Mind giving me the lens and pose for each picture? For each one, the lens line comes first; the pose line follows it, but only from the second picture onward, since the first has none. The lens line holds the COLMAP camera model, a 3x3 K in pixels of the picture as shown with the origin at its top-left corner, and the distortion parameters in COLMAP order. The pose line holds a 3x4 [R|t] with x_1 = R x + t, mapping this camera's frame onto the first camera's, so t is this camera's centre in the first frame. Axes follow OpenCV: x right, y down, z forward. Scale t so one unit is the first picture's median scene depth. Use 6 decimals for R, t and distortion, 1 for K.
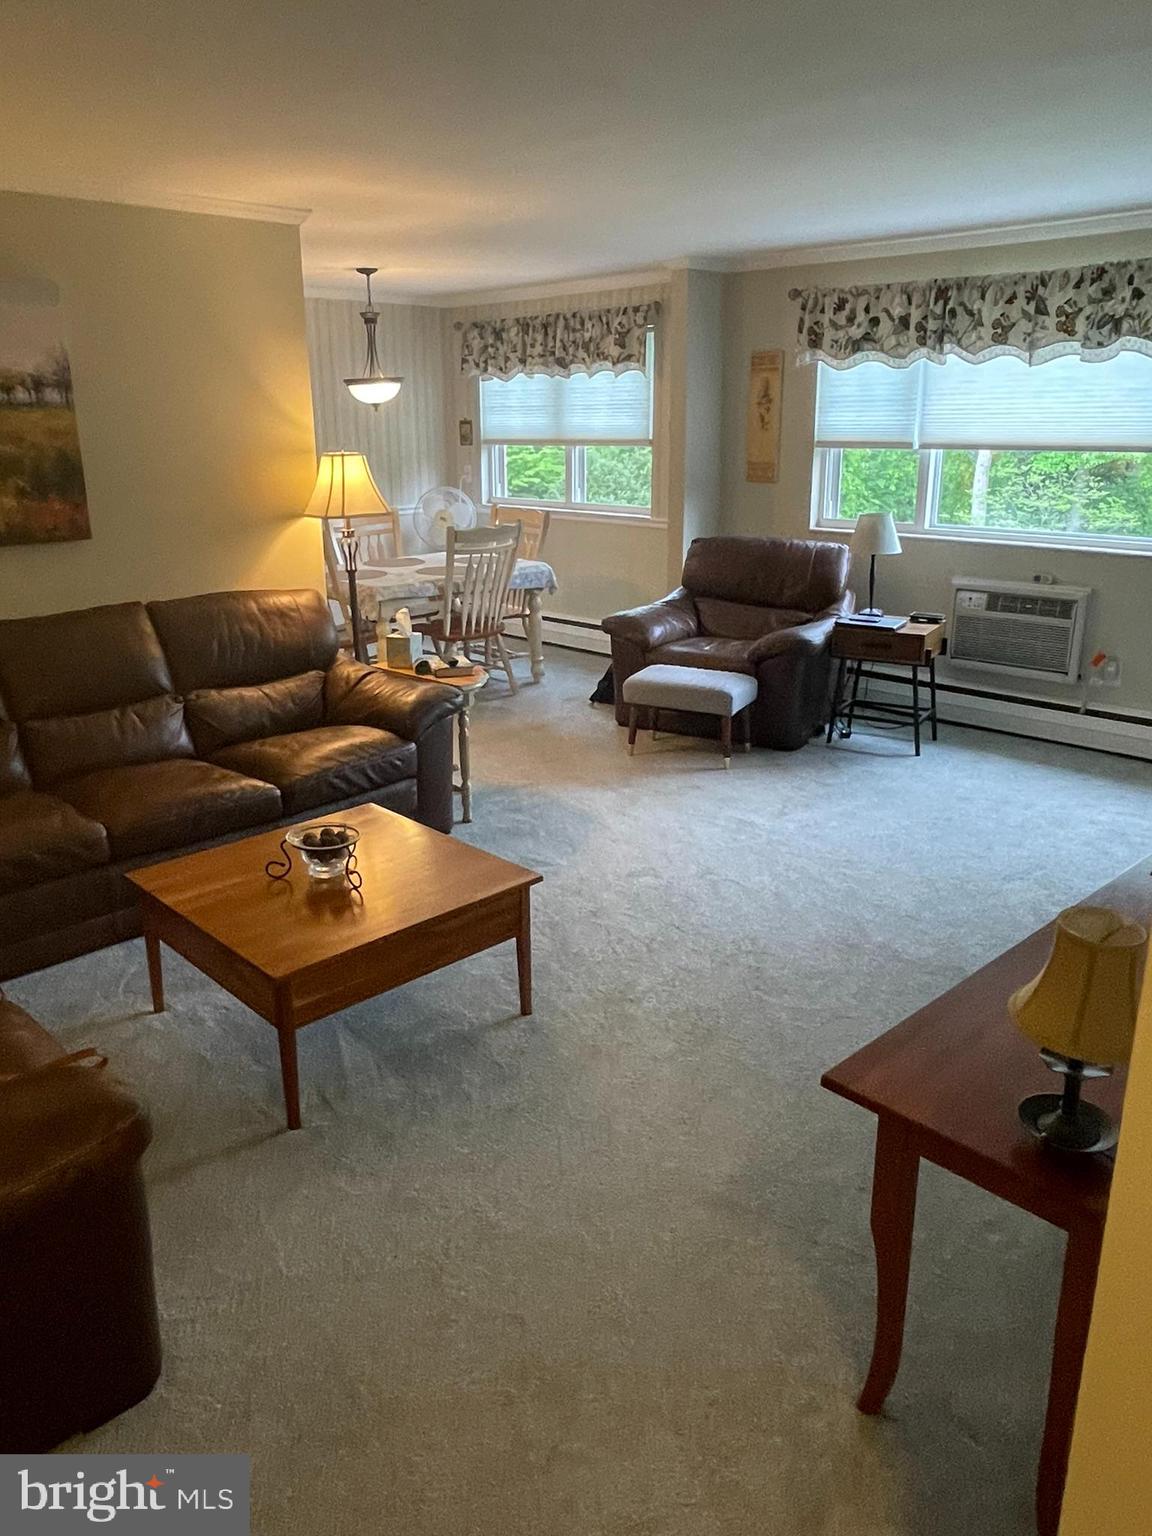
lens RADIAL K [[1117.4, 0, 579.4], [0, 1117.4, 762.0], [0, 0, 1]] dist [0.007533, -0.017537]
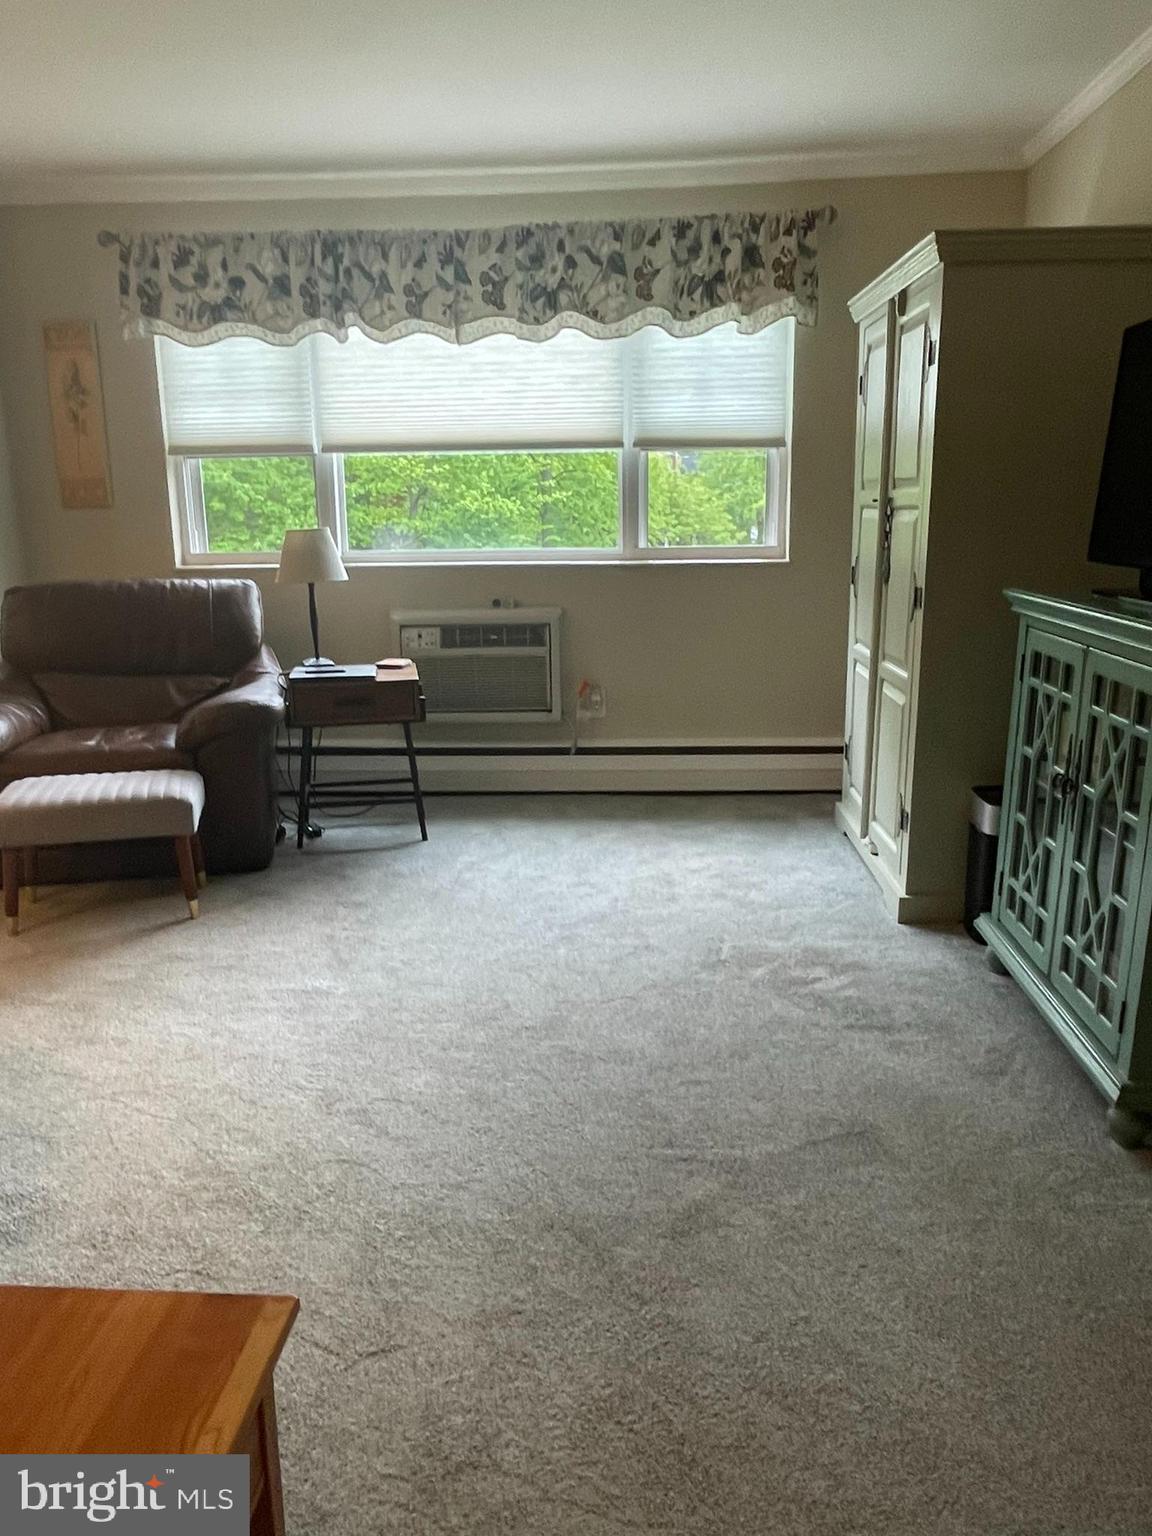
lens RADIAL K [[1117.4, 0, 591.4], [0, 1117.4, 760.8], [0, 0, 1]] dist [0.007533, -0.017537]
pose [[0.745613, -0.150917, 0.649065, -0.095217], [0.206881, 0.978313, -0.010182, -0.026620], [-0.633452, 0.141871, 0.760665, 0.341882]]
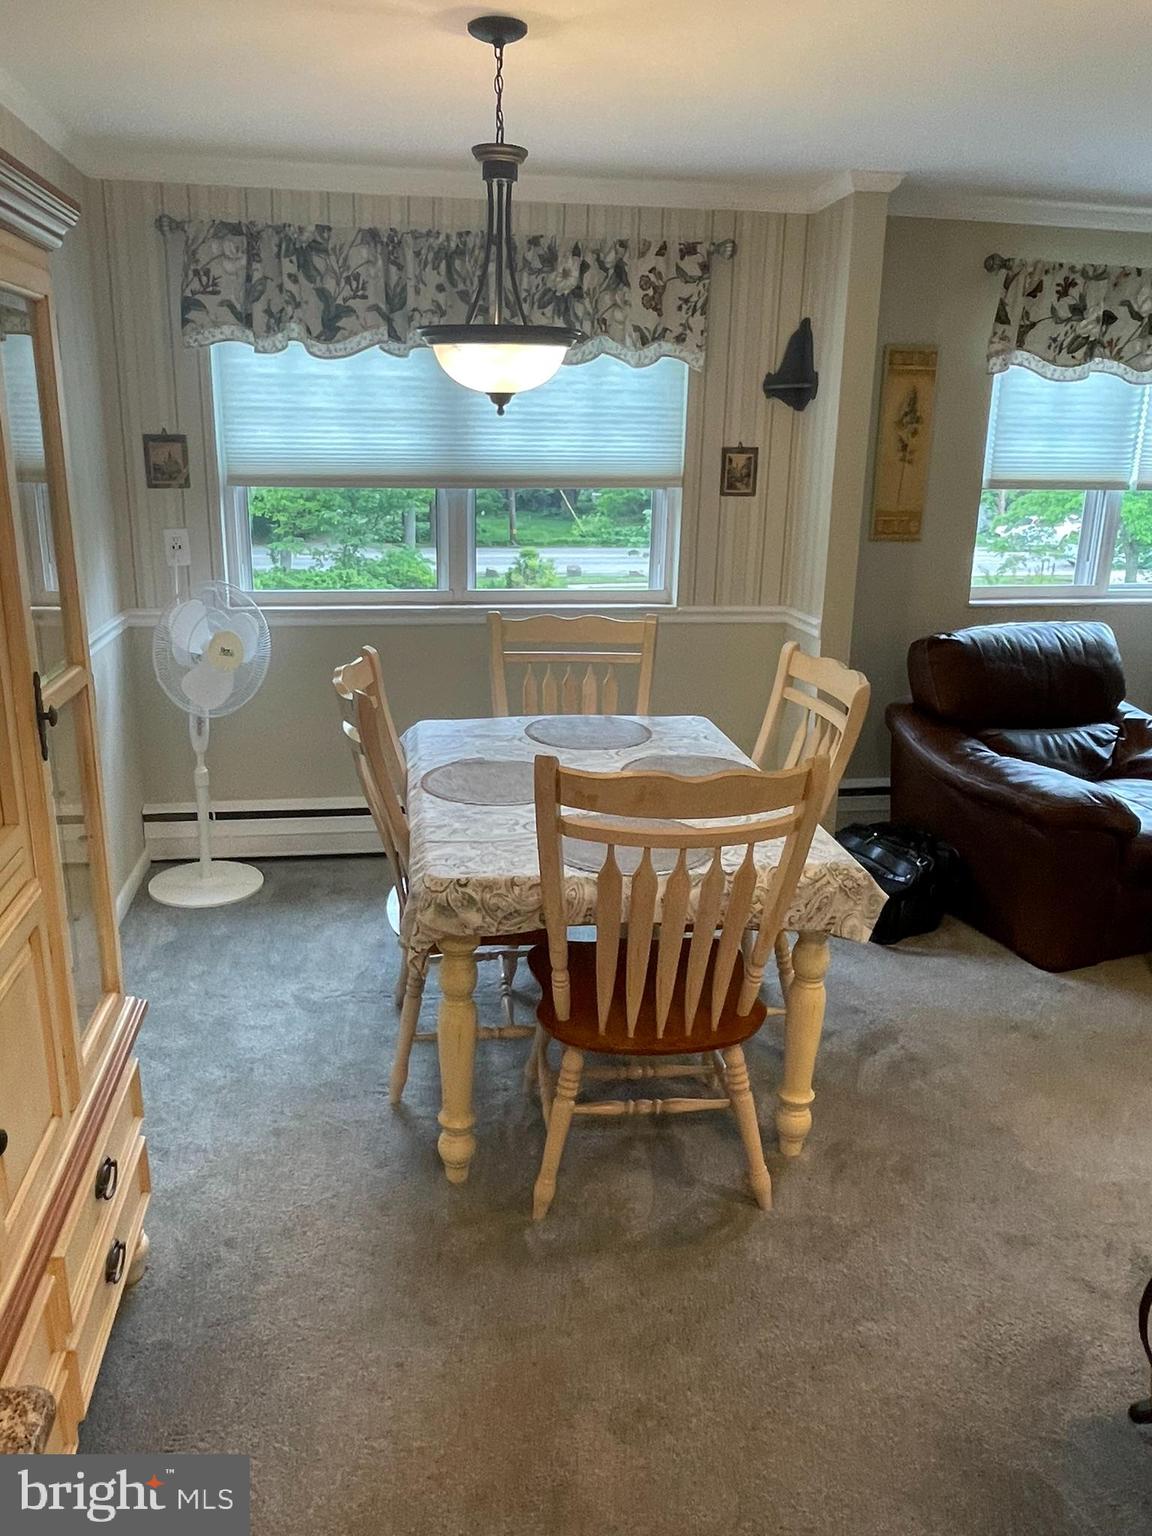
lens RADIAL K [[1117.4, 0, 566.2], [0, 1117.4, 755.3], [0, 0, 1]] dist [0.007533, -0.017537]
pose [[0.575396, -0.201897, 0.792563, -0.591879], [0.223381, 0.971002, 0.085180, -0.268460], [-0.786778, 0.128031, 0.603811, 0.909144]]
